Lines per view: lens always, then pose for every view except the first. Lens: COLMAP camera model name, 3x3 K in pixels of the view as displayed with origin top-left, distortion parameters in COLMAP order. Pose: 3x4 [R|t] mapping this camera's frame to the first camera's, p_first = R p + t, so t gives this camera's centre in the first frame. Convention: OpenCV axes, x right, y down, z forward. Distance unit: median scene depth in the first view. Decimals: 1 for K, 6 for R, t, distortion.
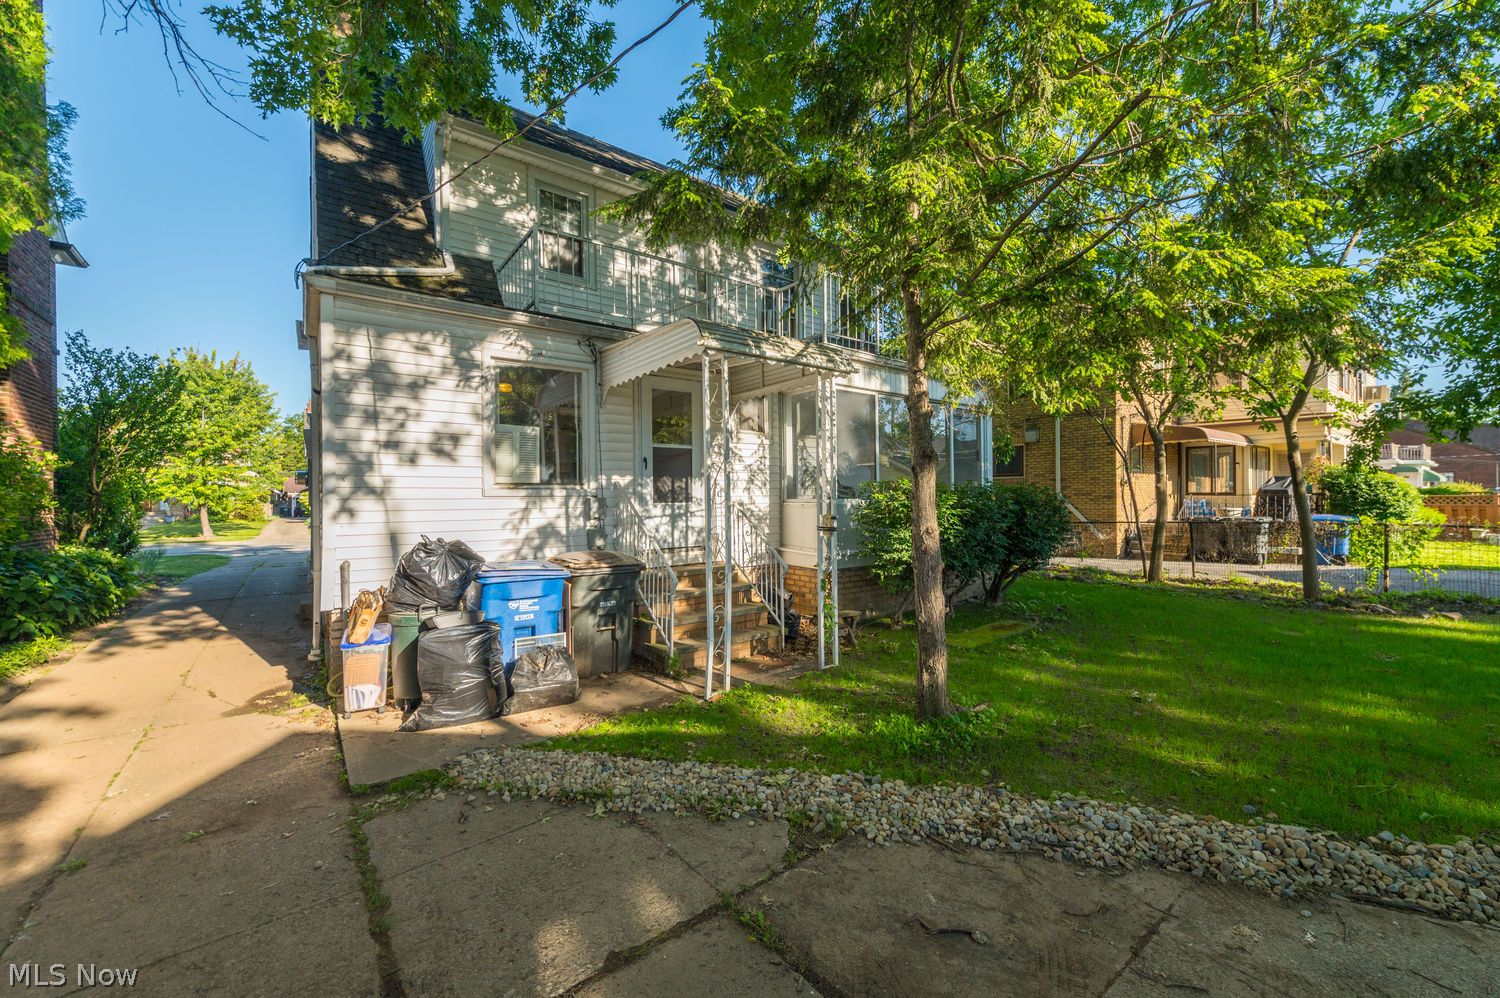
lens RADIAL K [[584.2, 0, 781.9], [0, 584.2, 473.3], [0, 0, 1]] dist [0.000942, -0.000075]
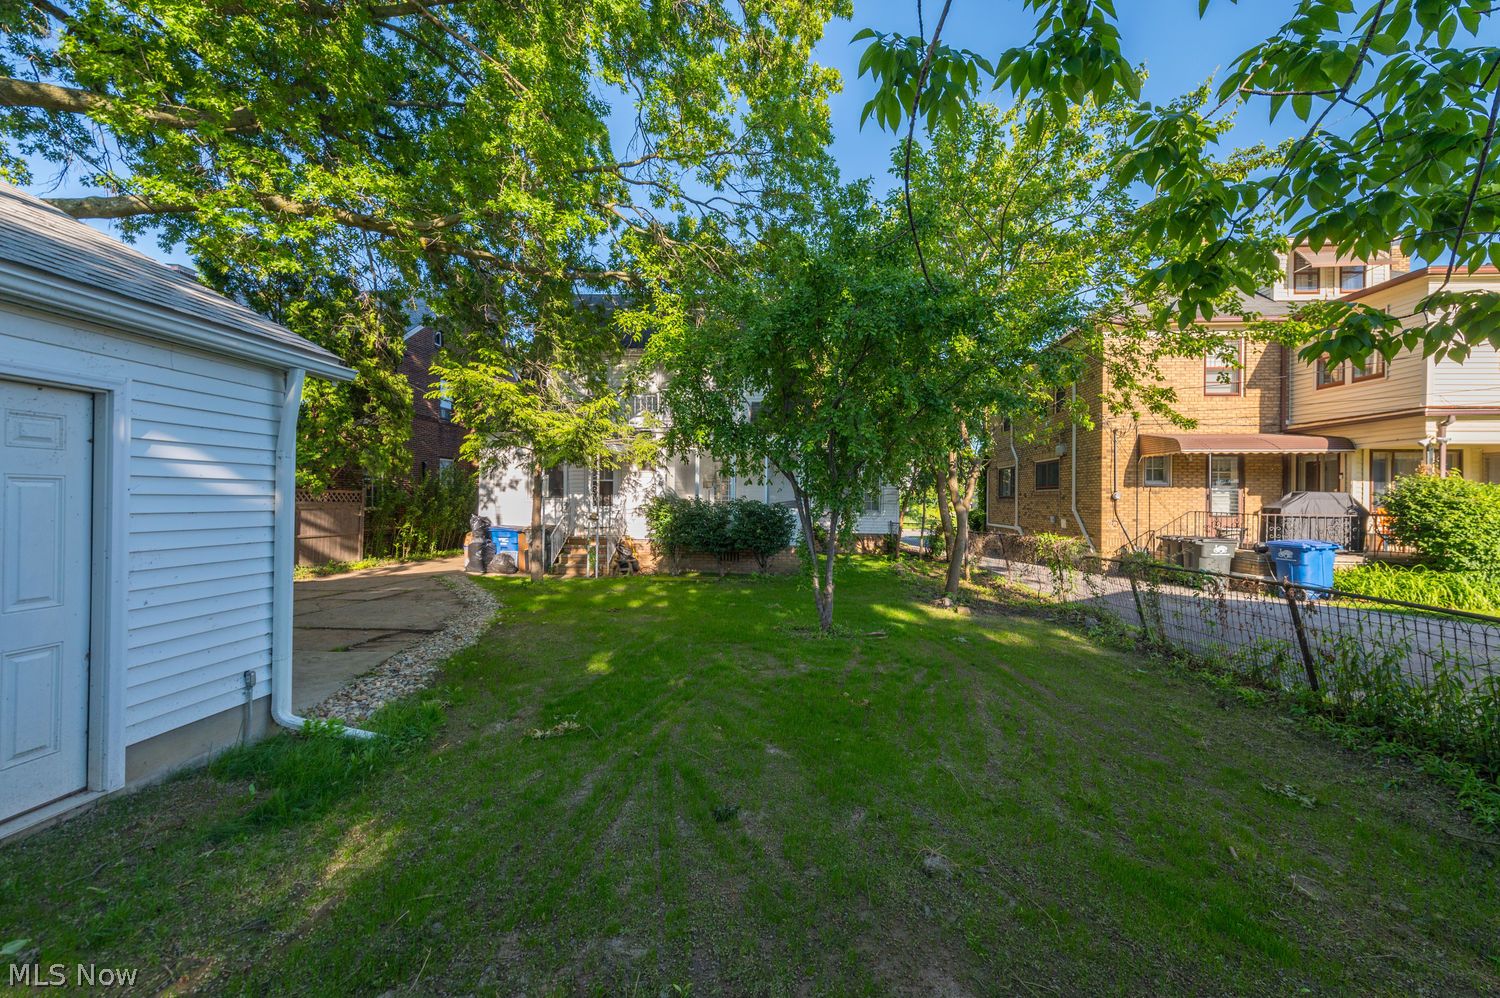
lens RADIAL K [[587.3, 0, 773.0], [0, 587.3, 498.4], [0, 0, 1]] dist [0.009257, -0.000371]
pose [[0.733133, 0.014666, -0.679927, 2.172215], [0.015432, 0.999151, 0.038191, -0.066770], [0.679910, -0.038492, 0.732284, -0.216600]]
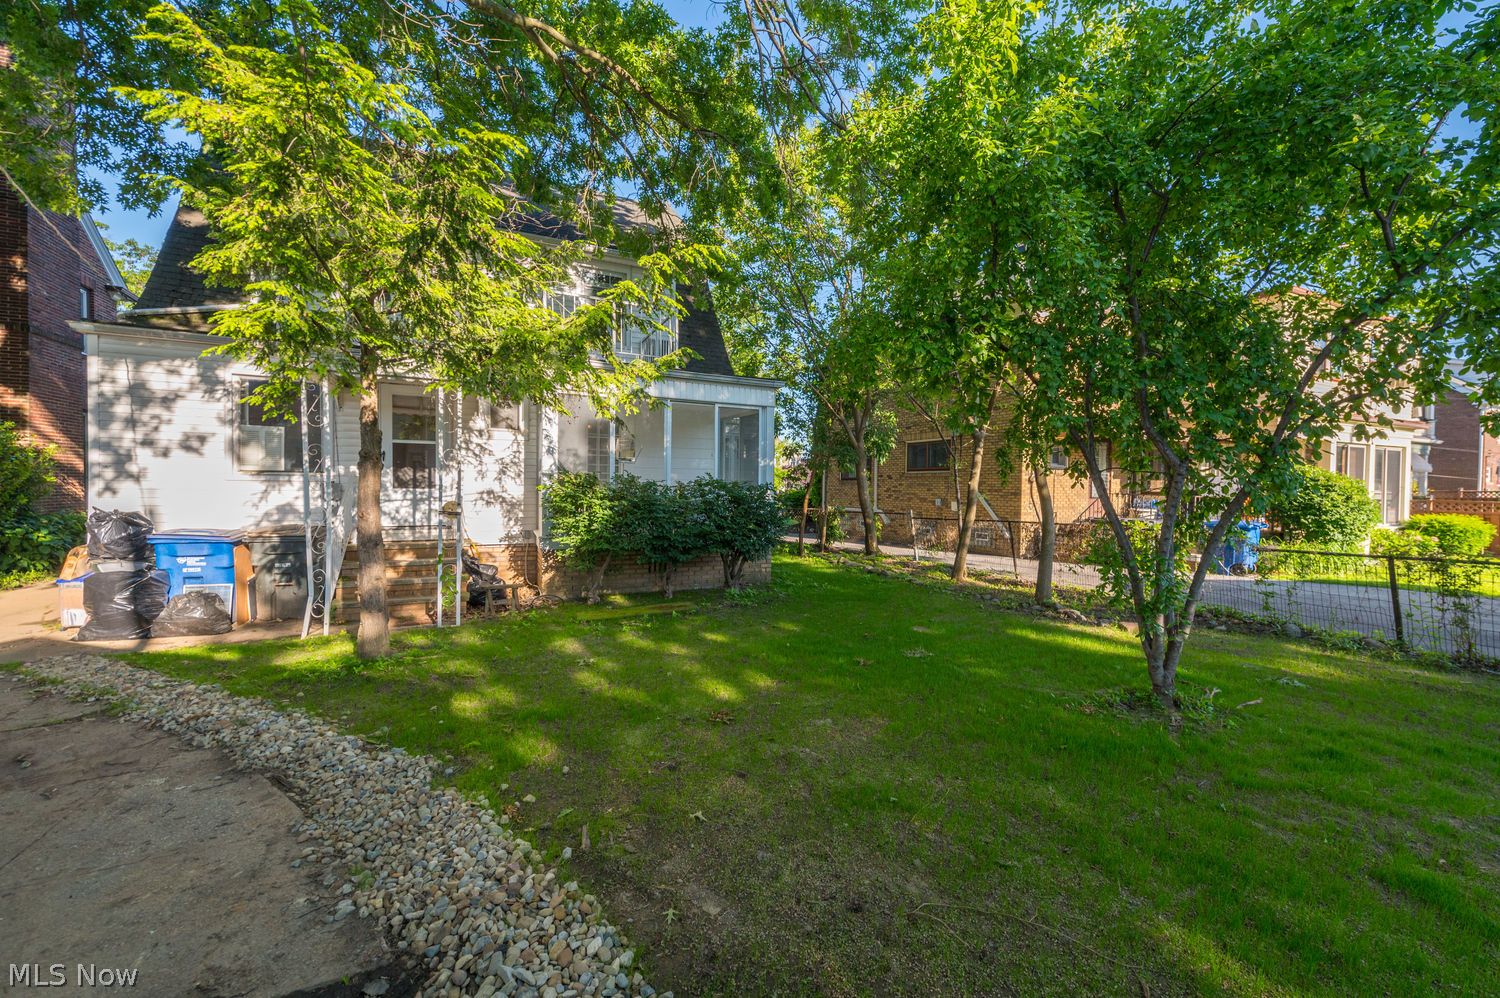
lens RADIAL K [[586.2, 0, 790.3], [0, 586.2, 495.3], [0, 0, 1]] dist [-0.008305, -0.000179]
pose [[0.978506, 0.026962, -0.204447, 1.012380], [-0.014260, 0.997889, 0.063353, -0.030867], [0.205724, -0.059076, 0.976825, -0.033905]]
